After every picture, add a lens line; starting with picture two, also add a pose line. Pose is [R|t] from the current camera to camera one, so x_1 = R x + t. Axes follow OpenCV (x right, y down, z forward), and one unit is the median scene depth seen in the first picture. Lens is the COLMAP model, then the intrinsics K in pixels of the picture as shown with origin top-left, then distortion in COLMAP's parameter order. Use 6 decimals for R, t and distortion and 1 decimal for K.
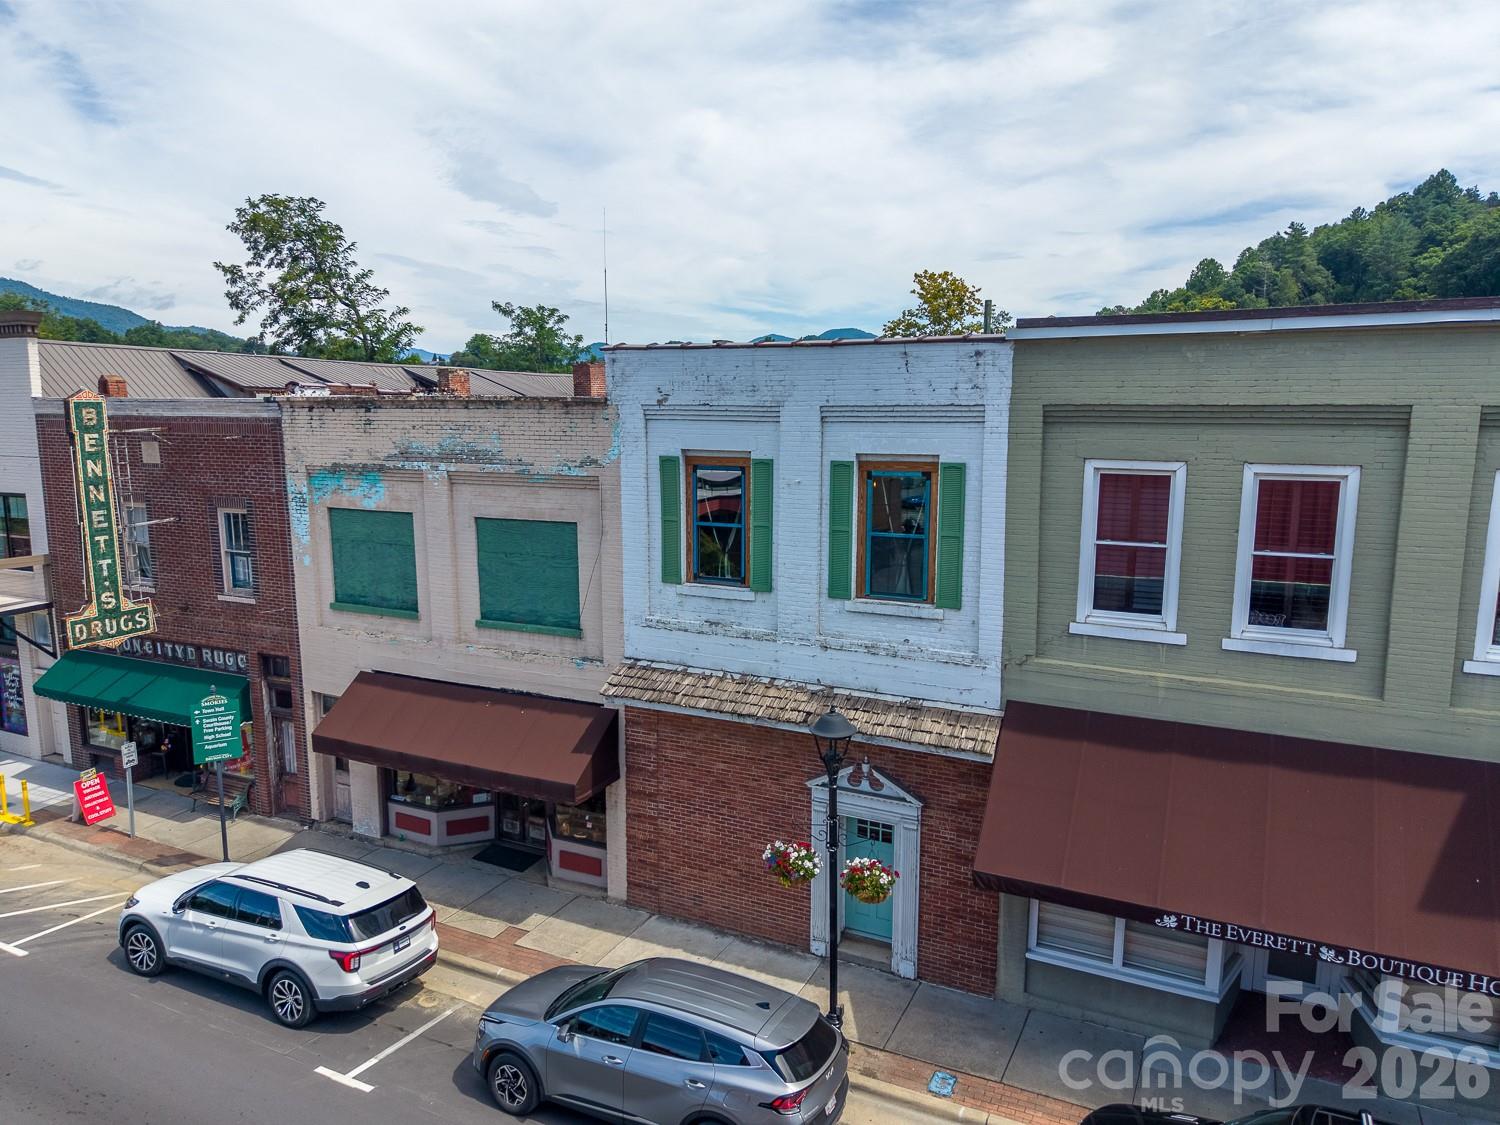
lens RADIAL K [[983.5, 0, 750.0], [0, 983.5, 562.5], [0, 0, 1]] dist [0.027341, -0.029936]
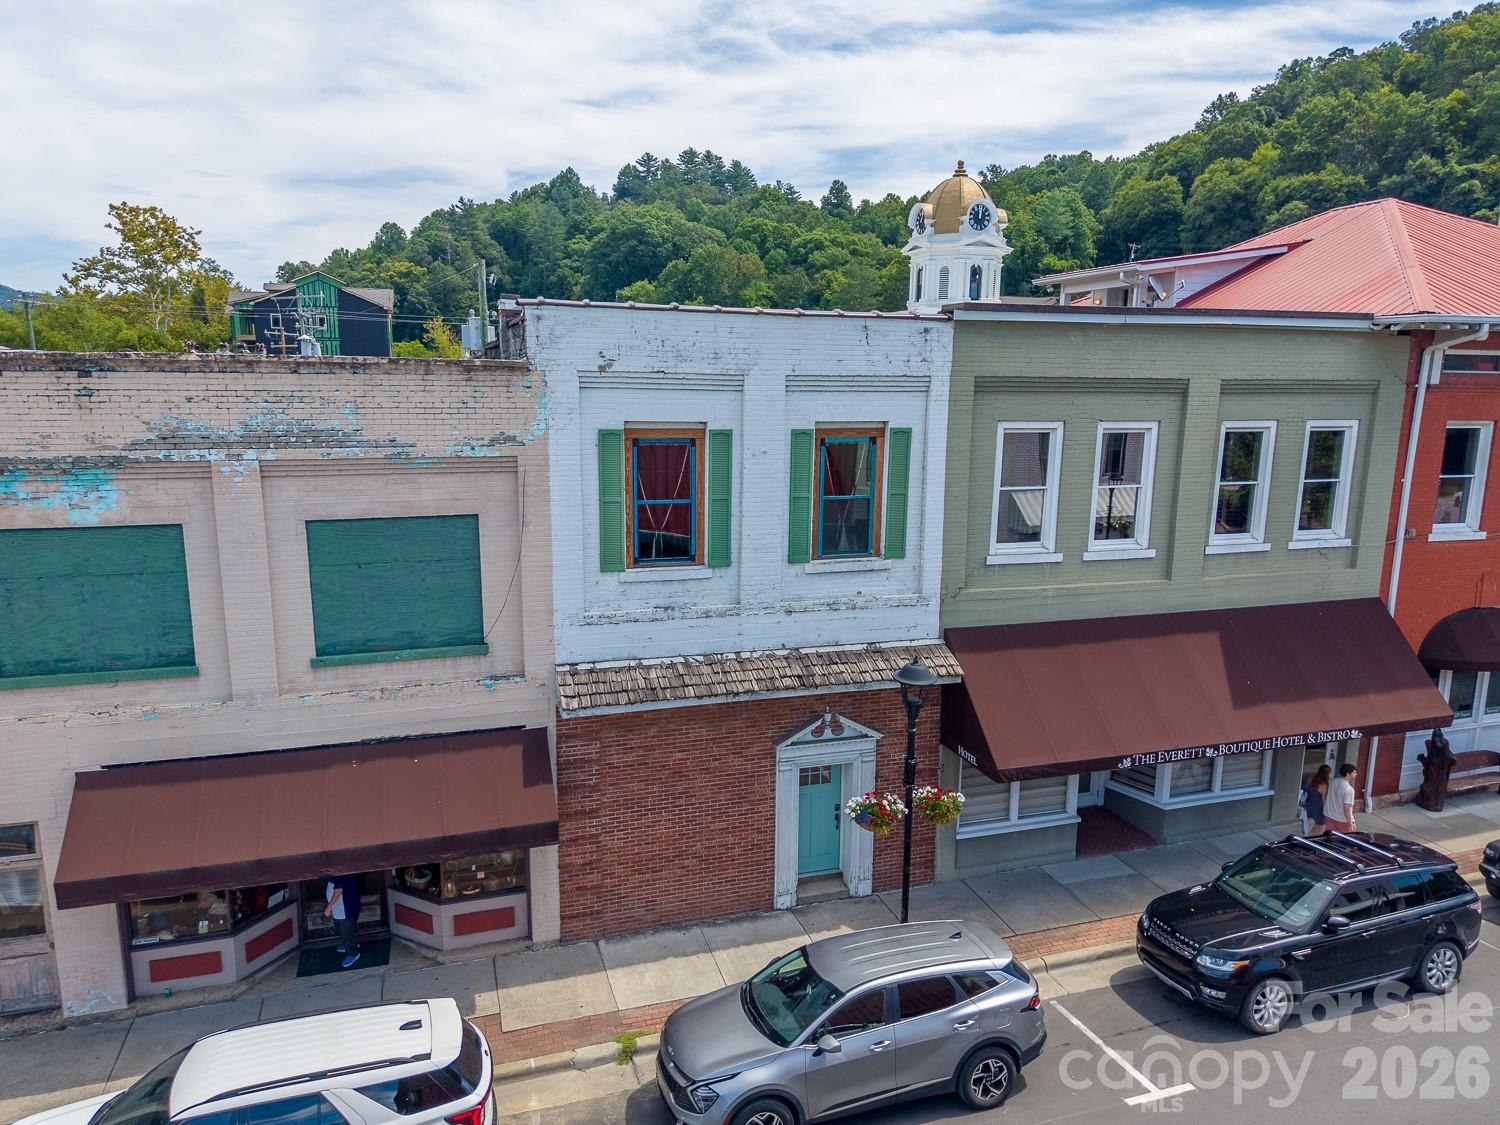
lens RADIAL K [[983.5, 0, 750.0], [0, 983.5, 562.5], [0, 0, 1]] dist [0.027341, -0.029936]
pose [[0.728587, -0.121792, 0.674038, -0.615500], [0.095733, 0.992512, 0.075857, -0.044906], [-0.678230, 0.009260, 0.734791, 0.263695]]
